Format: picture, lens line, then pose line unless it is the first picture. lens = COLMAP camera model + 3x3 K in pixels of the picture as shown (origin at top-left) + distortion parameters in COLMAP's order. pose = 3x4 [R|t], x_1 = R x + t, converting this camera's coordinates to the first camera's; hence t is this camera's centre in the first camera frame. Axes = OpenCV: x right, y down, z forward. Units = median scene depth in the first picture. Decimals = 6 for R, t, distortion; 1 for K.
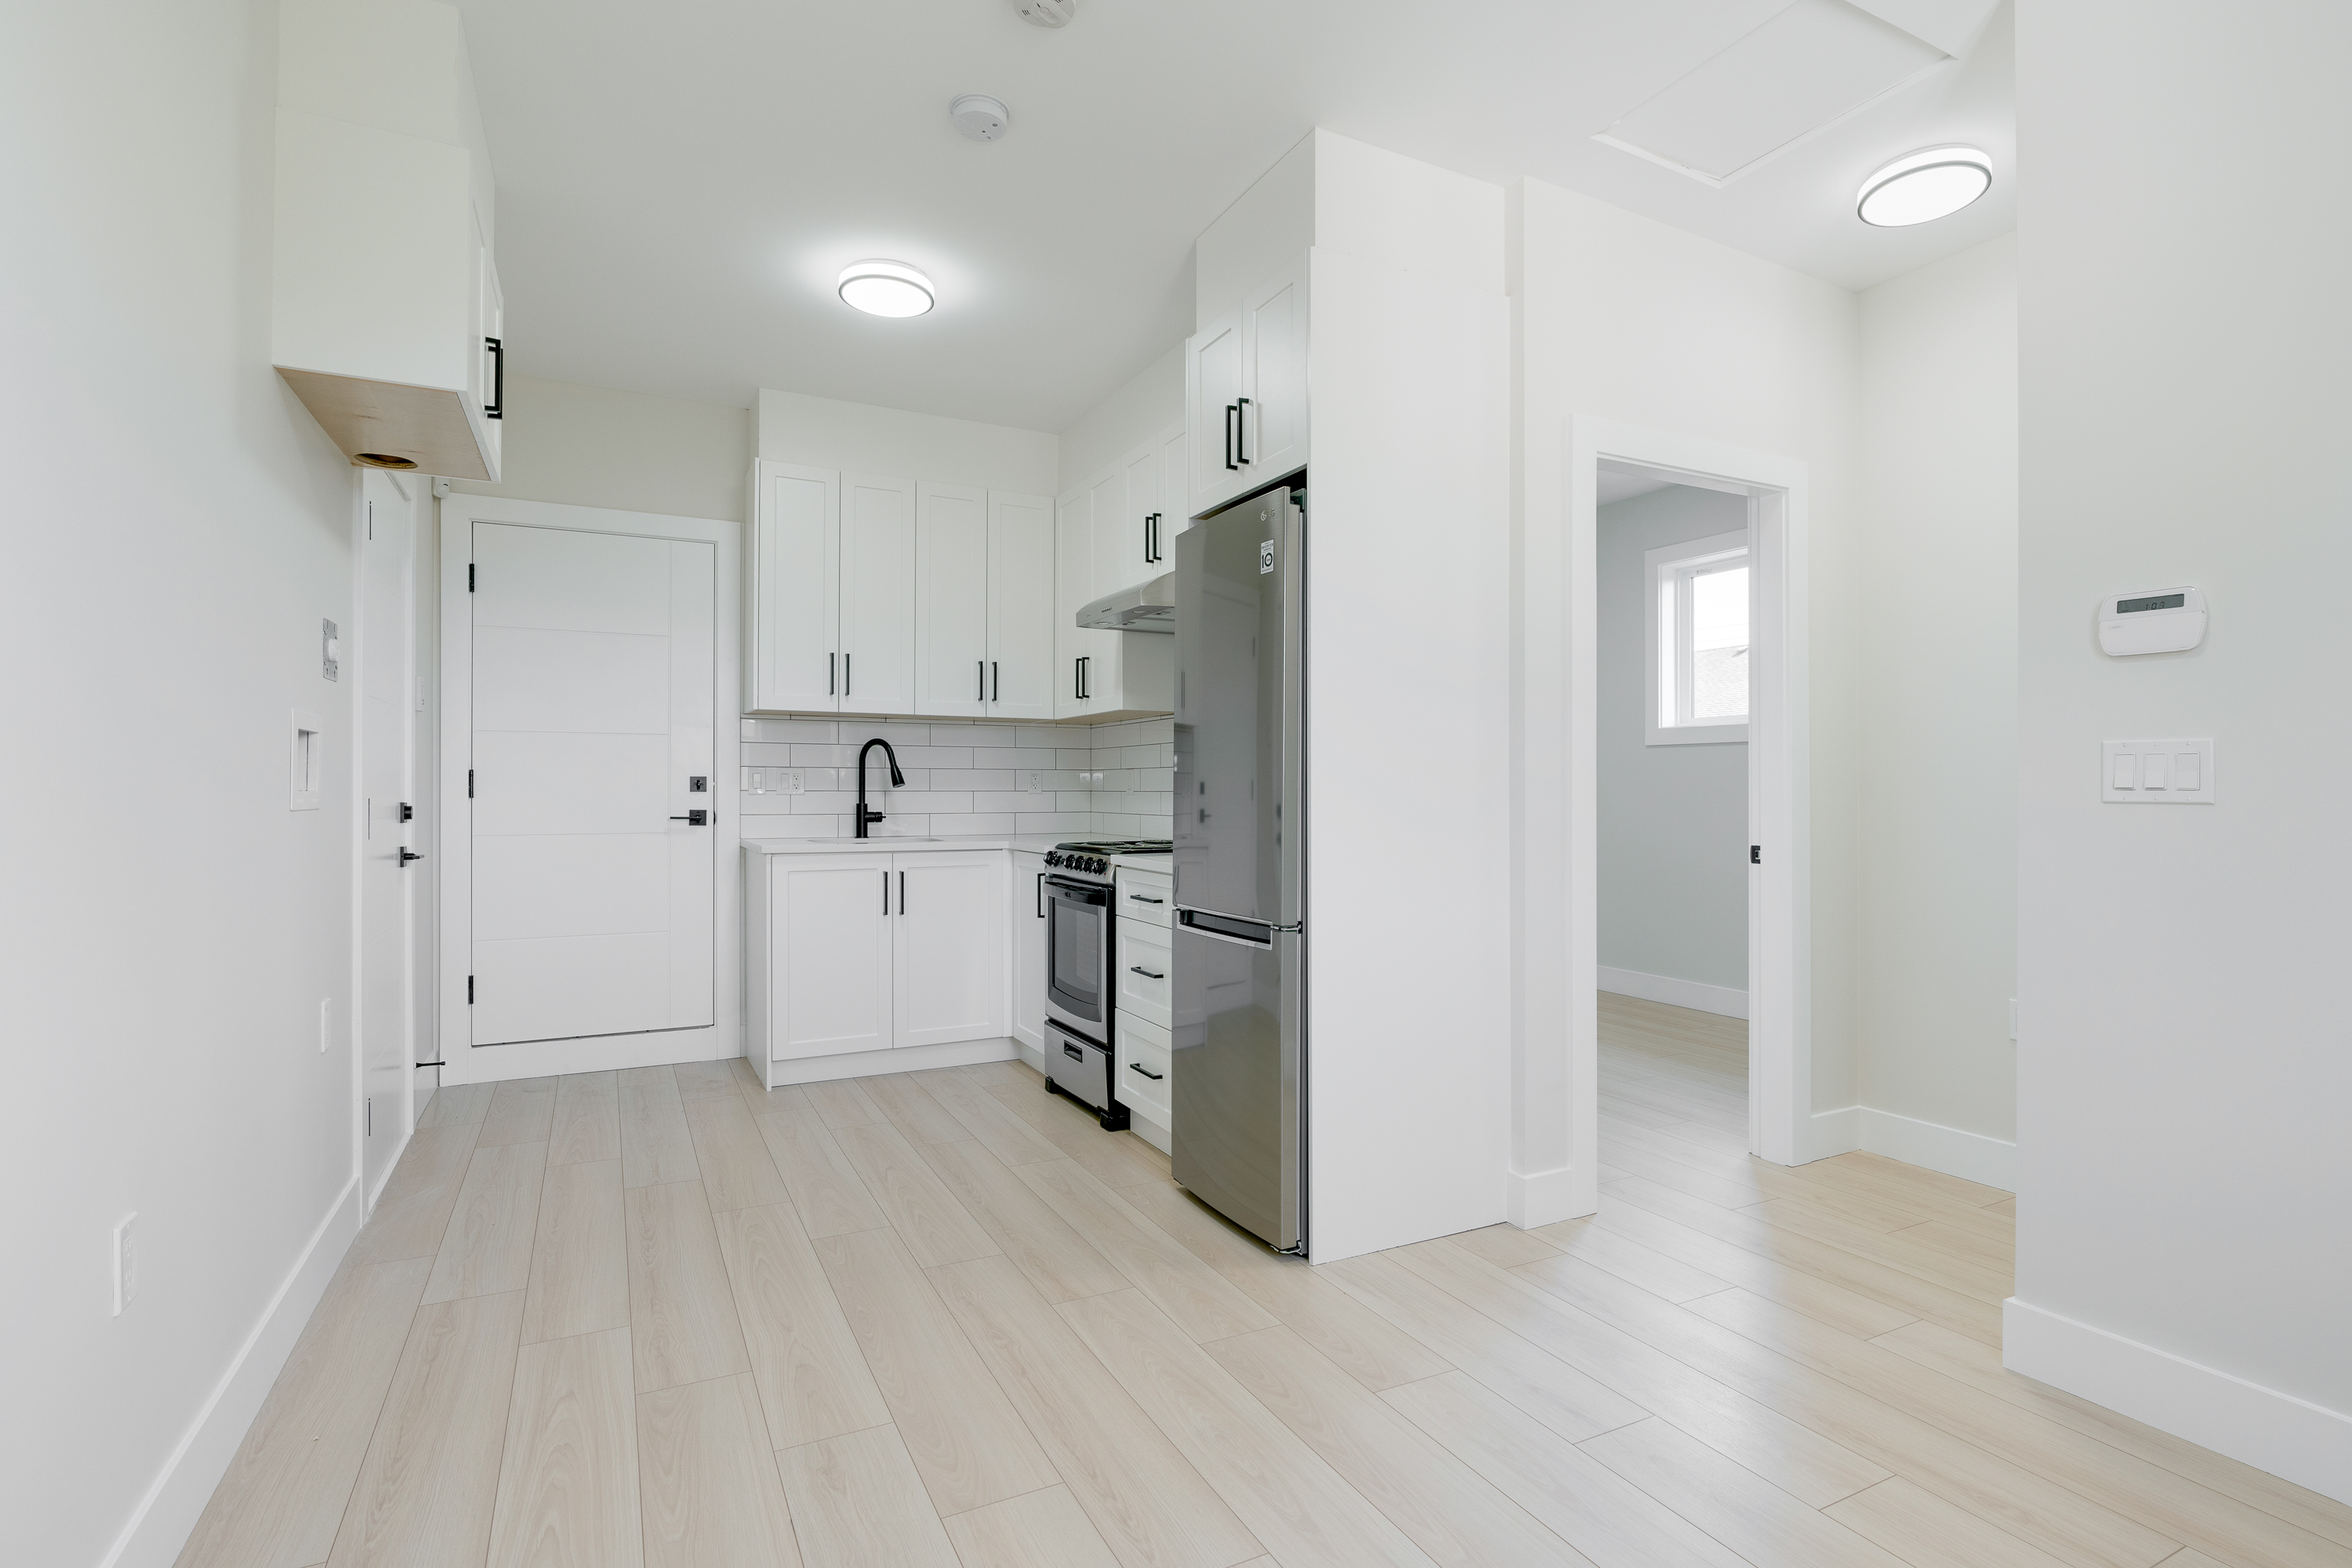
lens RADIAL K [[1129.5, 0, 1184.5], [0, 1129.5, 790.9], [0, 0, 1]] dist [-0.005202, -0.000562]
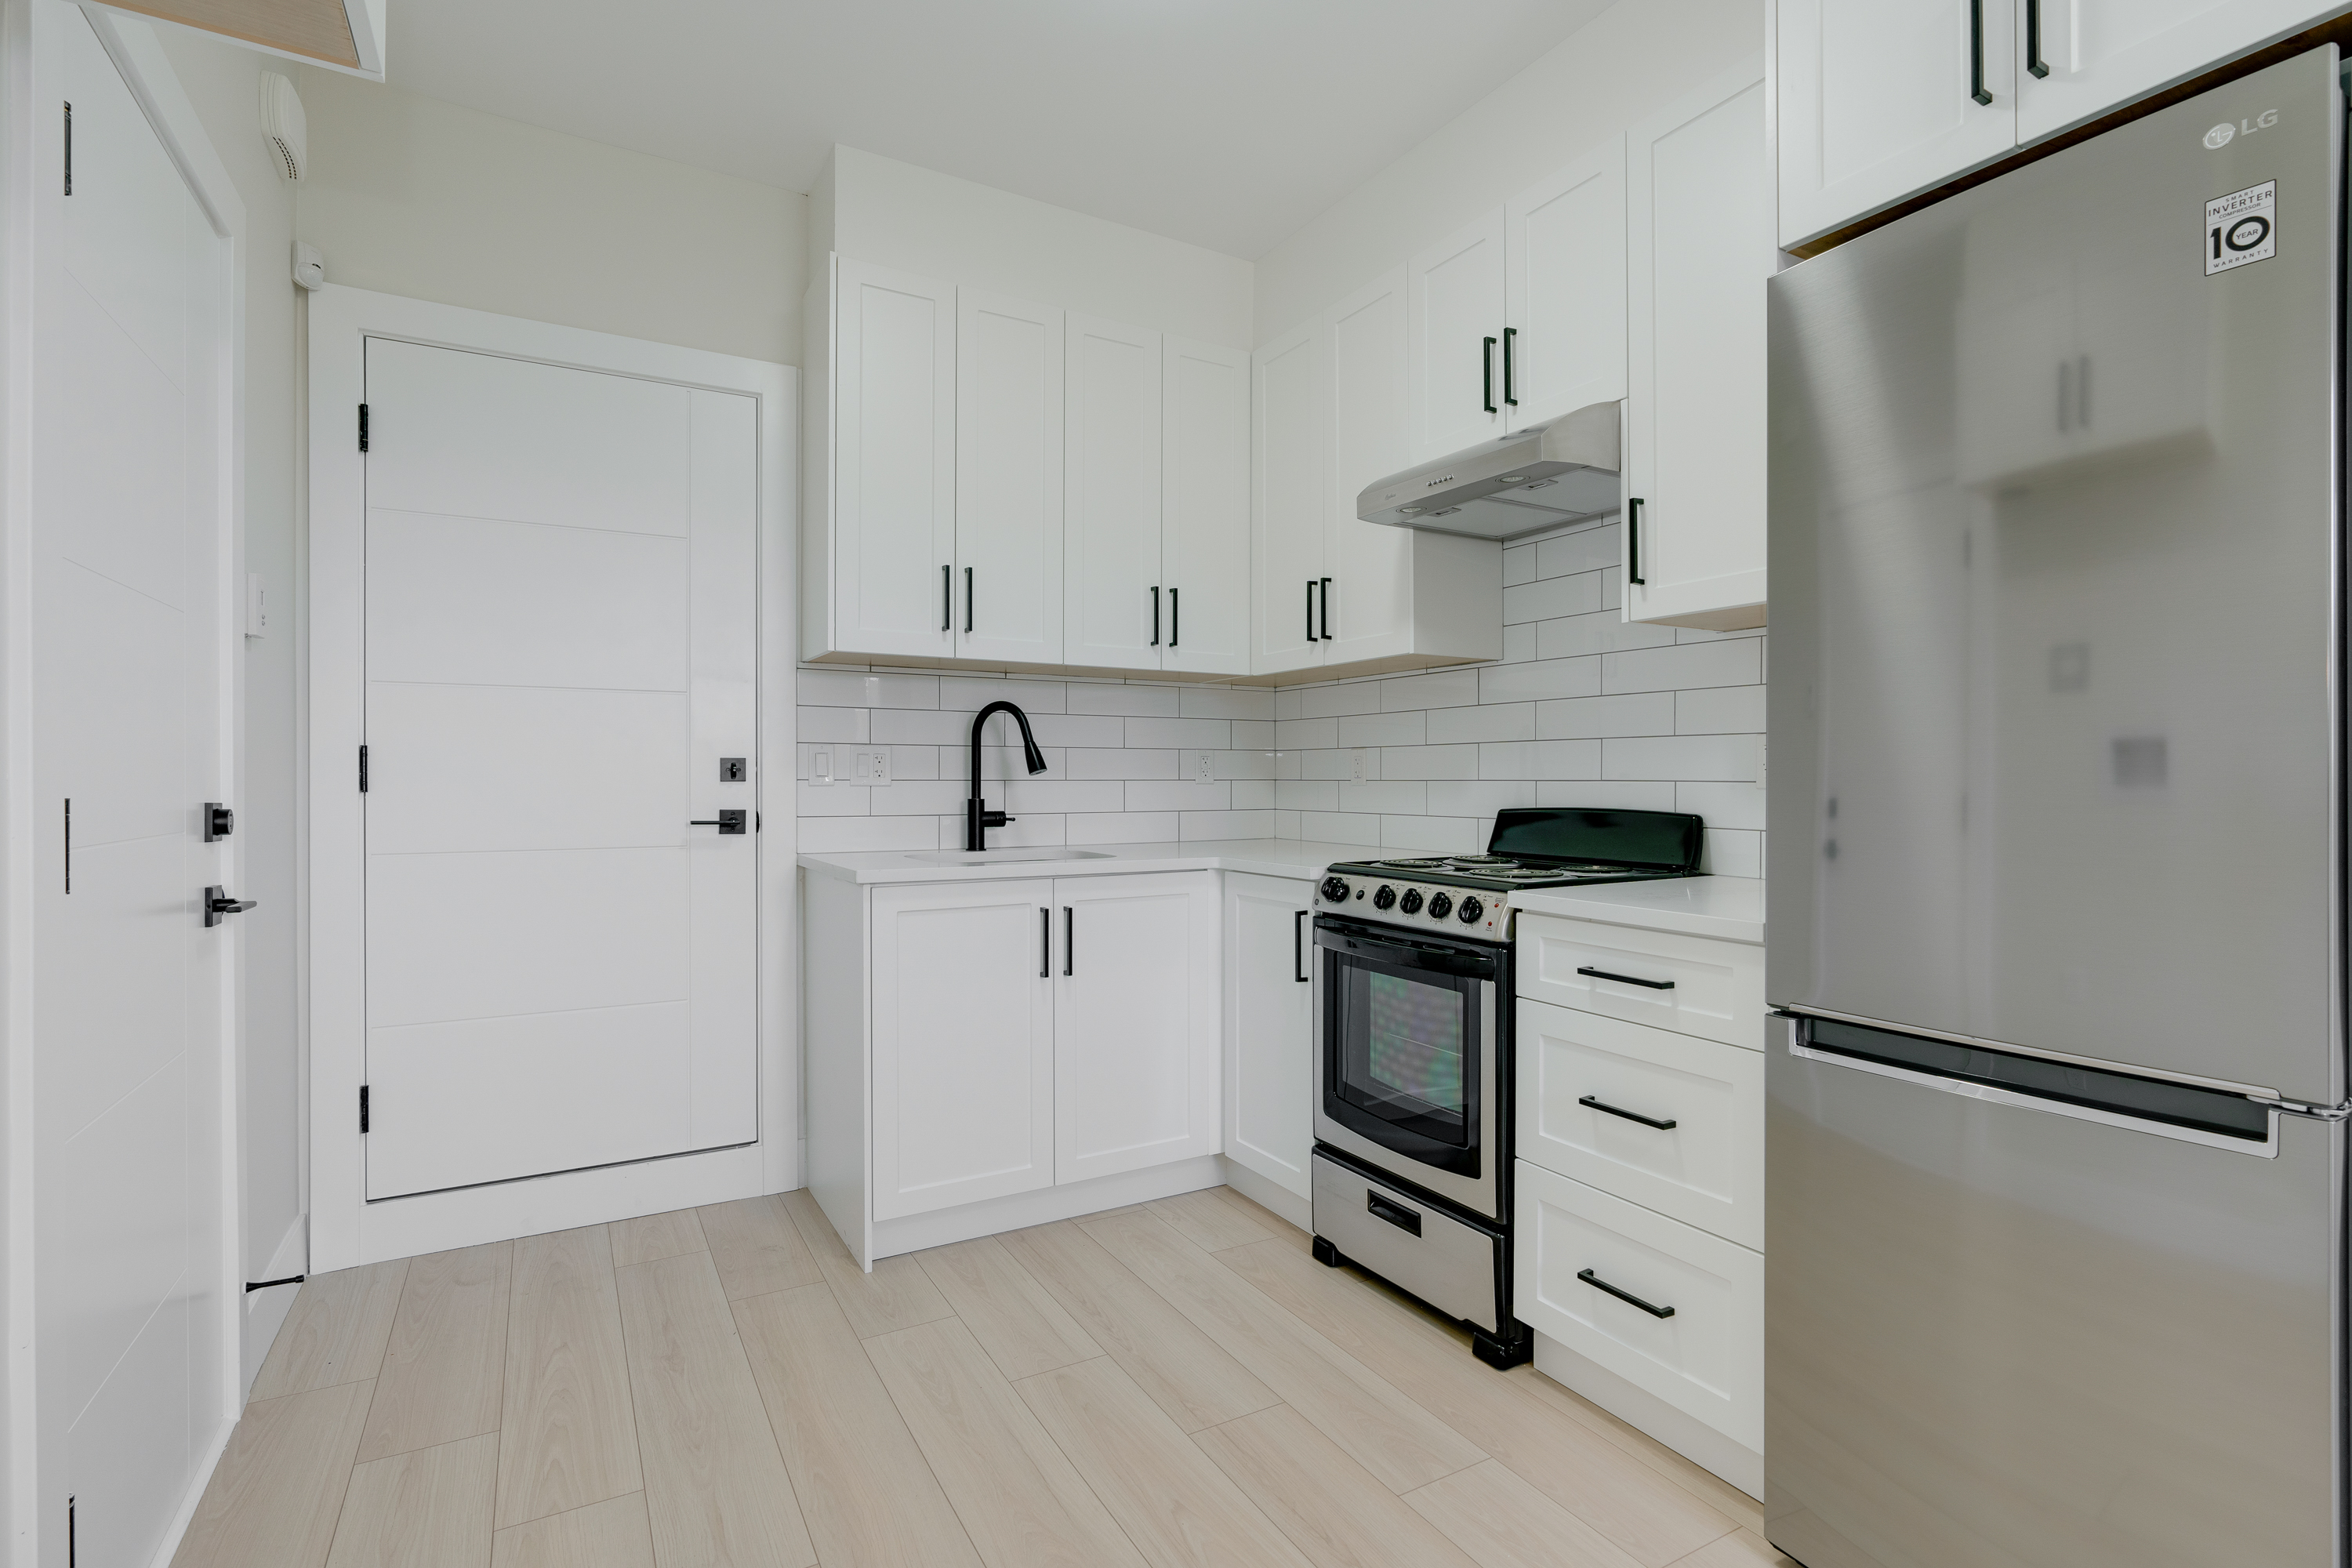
lens RADIAL K [[1095.6, 0, 1176.0], [0, 1095.6, 784.0], [0, 0, 1]] dist [-0.005705, -0.000424]
pose [[0.998934, -0.000898, 0.046160, -0.216391], [0.000735, 0.999993, 0.003542, 0.000095], [-0.046163, -0.003504, 0.998928, 0.380353]]
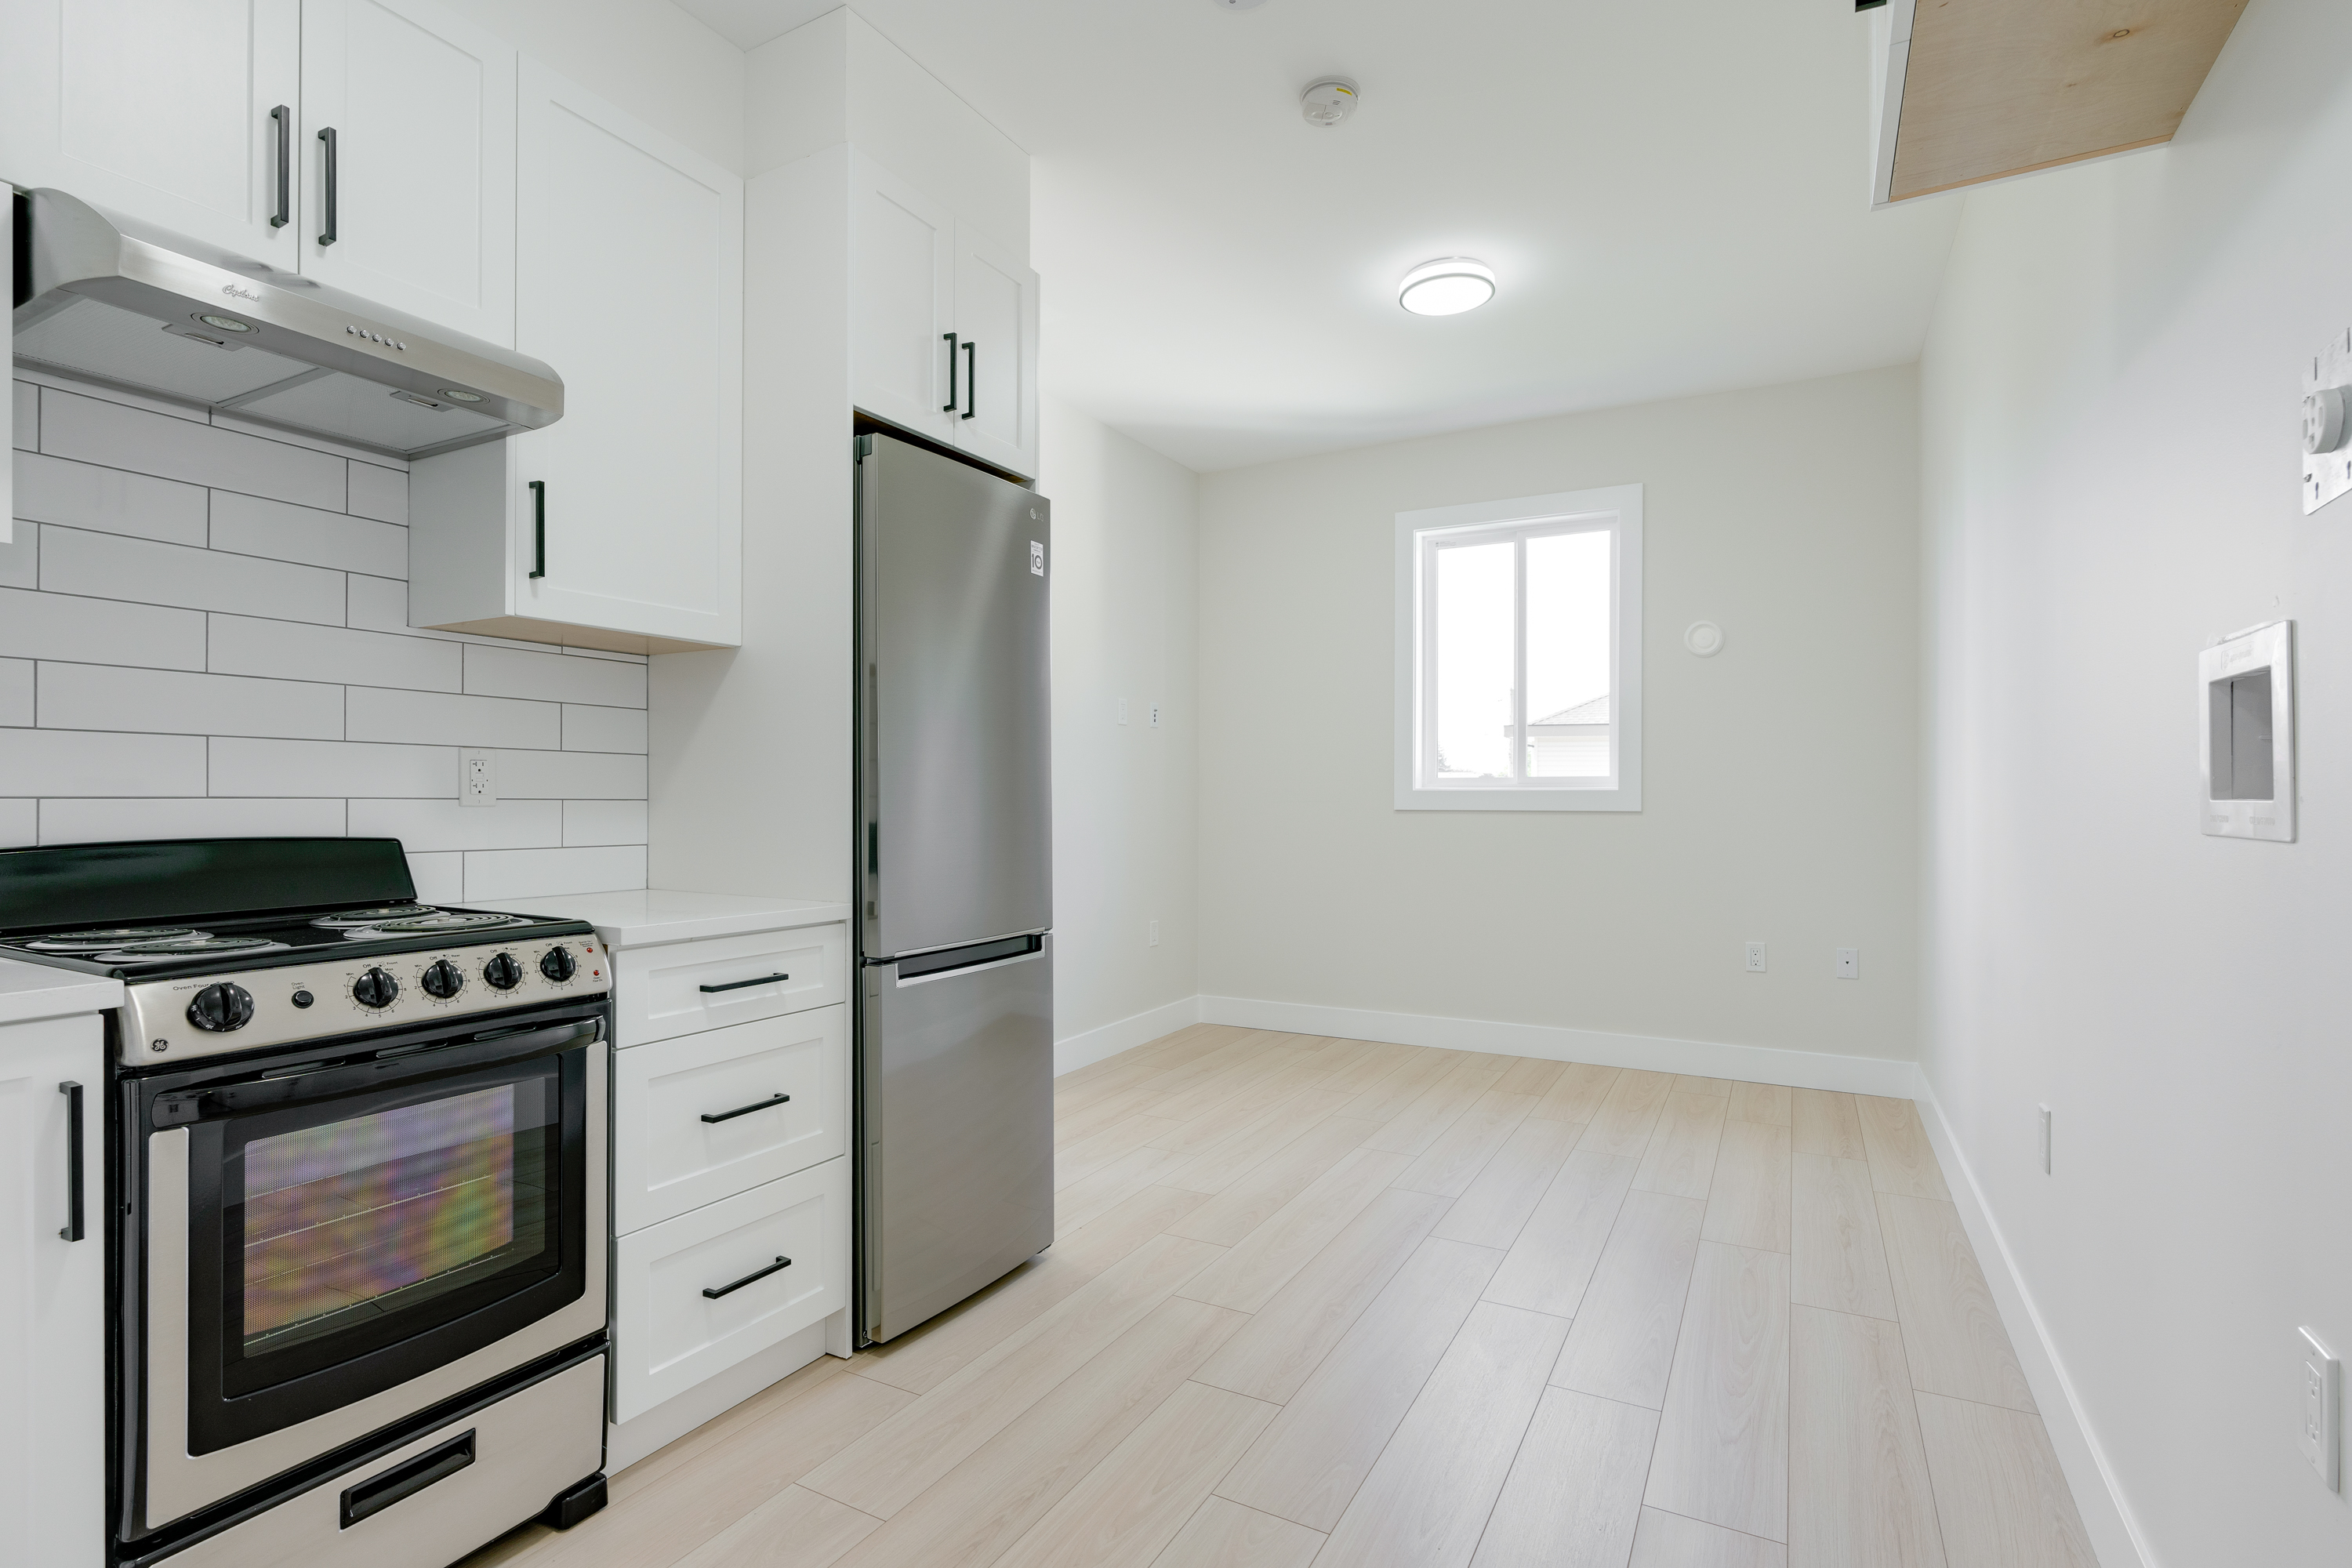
lens RADIAL K [[1129.5, 0, 1184.5], [0, 1129.5, 790.9], [0, 0, 1]] dist [-0.005202, -0.000562]
pose [[-0.561852, 0.003029, 0.827232, -0.507715], [-0.000256, 0.999993, -0.003835, -0.000342], [-0.827238, -0.002367, -0.561847, 0.901655]]
